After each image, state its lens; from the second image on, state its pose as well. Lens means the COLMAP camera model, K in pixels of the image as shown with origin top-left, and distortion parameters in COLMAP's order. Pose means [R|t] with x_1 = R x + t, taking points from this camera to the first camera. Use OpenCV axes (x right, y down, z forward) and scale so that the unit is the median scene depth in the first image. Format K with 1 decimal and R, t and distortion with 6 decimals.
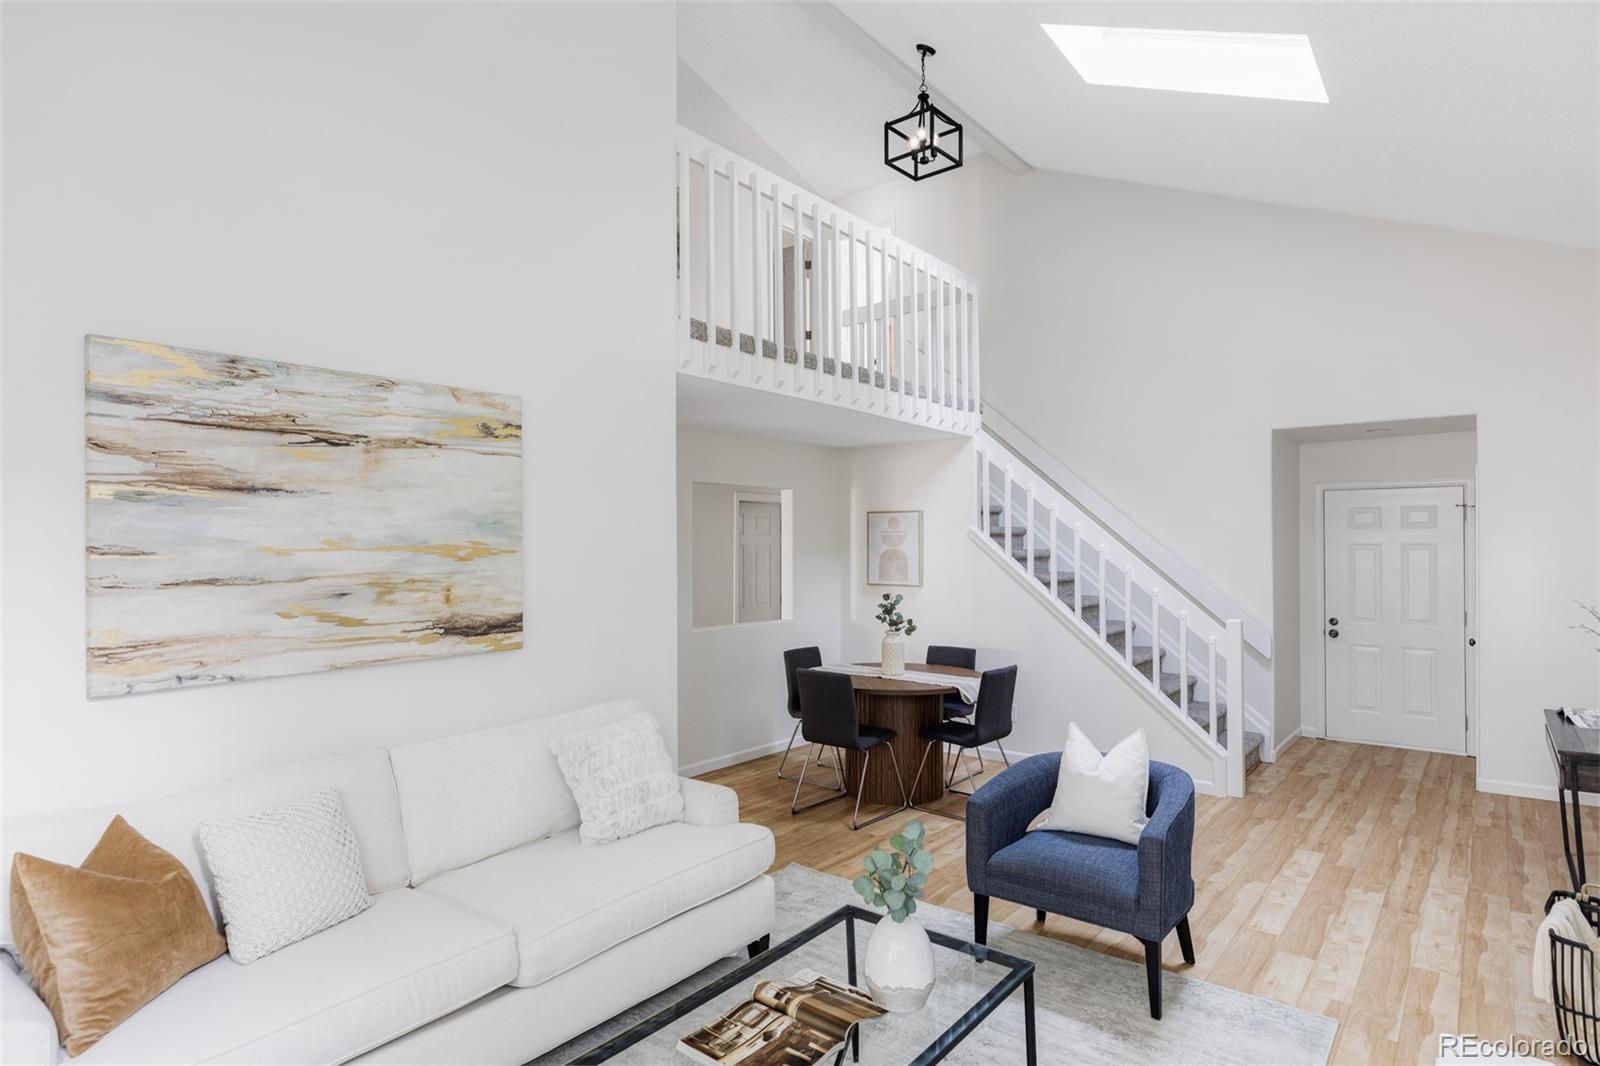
lens RADIAL K [[864.5, 0, 787.5], [0, 864.5, 548.9], [0, 0, 1]] dist [0.012895, -0.000924]
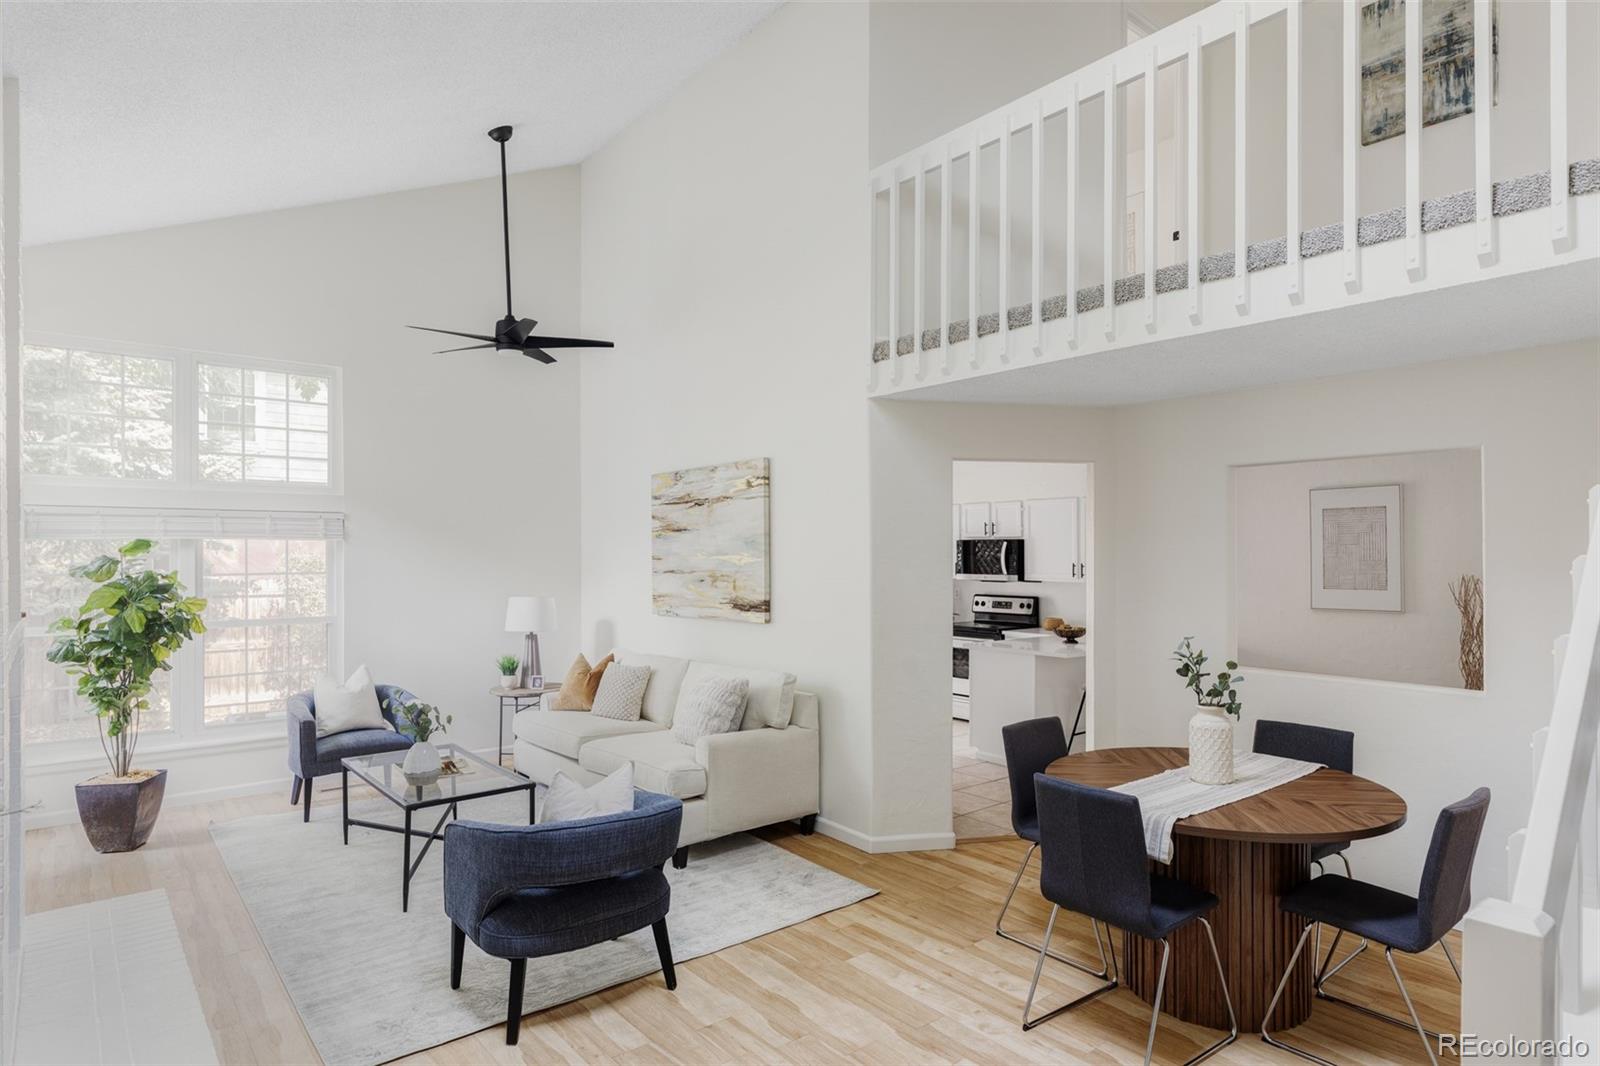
lens RADIAL K [[884.0, 0, 802.1], [0, 884.0, 559.8], [0, 0, 1]] dist [0.001245, 0.000125]
pose [[-0.195533, 0.010603, -0.980640, 0.818696], [0.004115, 0.999942, 0.009991, -0.008065], [0.980688, -0.002082, -0.195566, 0.936518]]
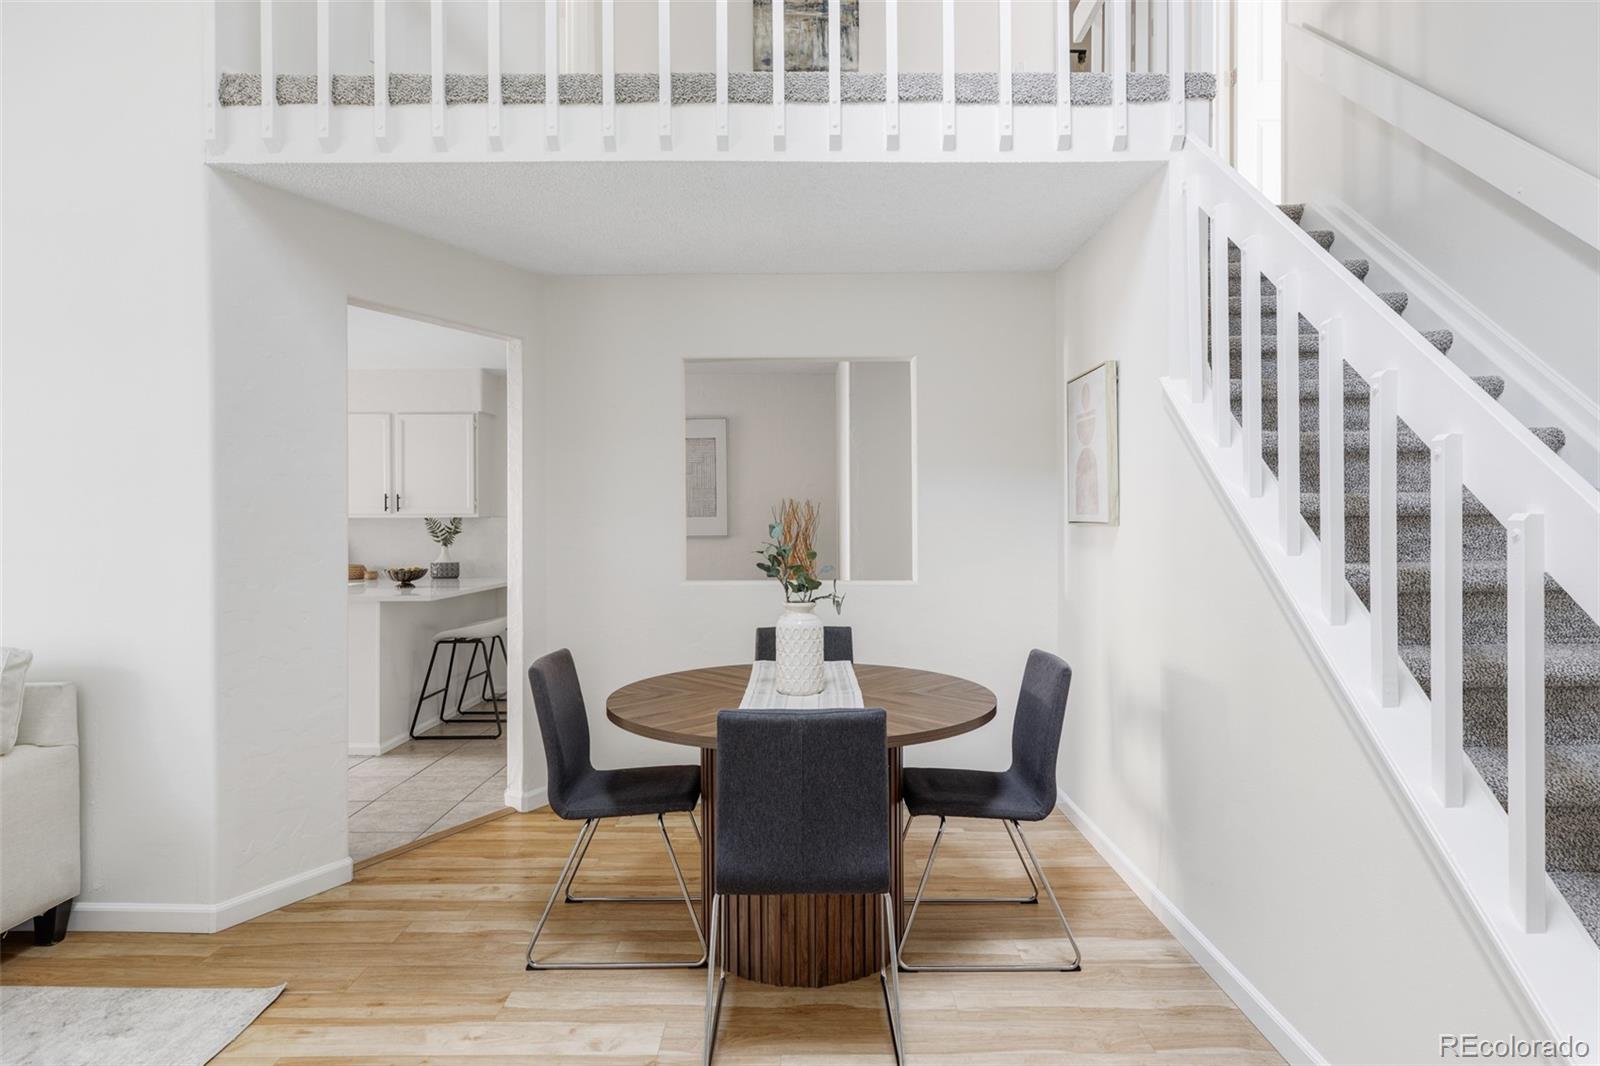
lens RADIAL K [[884.4, 0, 799.8], [0, 884.4, 527.6], [0, 0, 1]] dist [0.006073, 0.000984]
pose [[0.632968, 0.005076, -0.774161, 0.556018], [0.002890, 0.999956, 0.008919, 0.053442], [0.774173, -0.007883, 0.632925, 0.759086]]
